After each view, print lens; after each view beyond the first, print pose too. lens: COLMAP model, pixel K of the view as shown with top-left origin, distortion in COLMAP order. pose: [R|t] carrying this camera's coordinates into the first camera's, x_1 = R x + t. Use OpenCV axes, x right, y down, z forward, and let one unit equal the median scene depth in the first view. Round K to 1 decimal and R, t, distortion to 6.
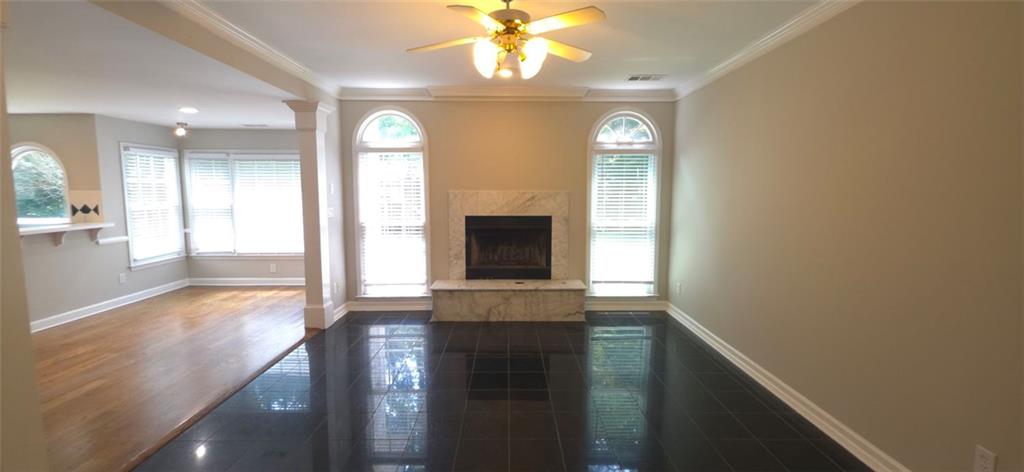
lens RADIAL K [[420.1, 0, 511.6], [0, 420.1, 232.7], [0, 0, 1]] dist [0.002246, 0.000004]
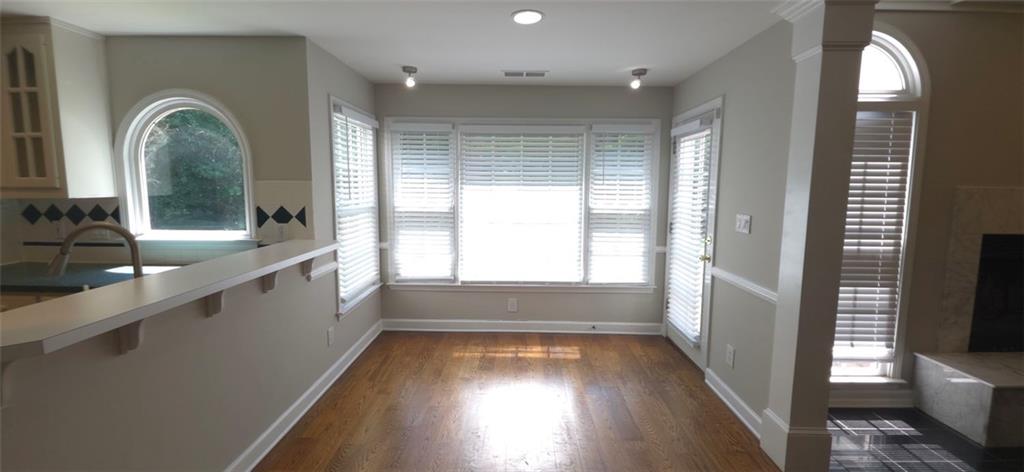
lens RADIAL K [[420.1, 0, 513.4], [0, 420.1, 232.2], [0, 0, 1]] dist [0.002246, 0.000004]
pose [[0.999476, 0.010737, -0.030548, -0.648984], [-0.010354, 0.999866, 0.012667, -0.040603], [0.030680, -0.012344, 0.999453, 0.431351]]
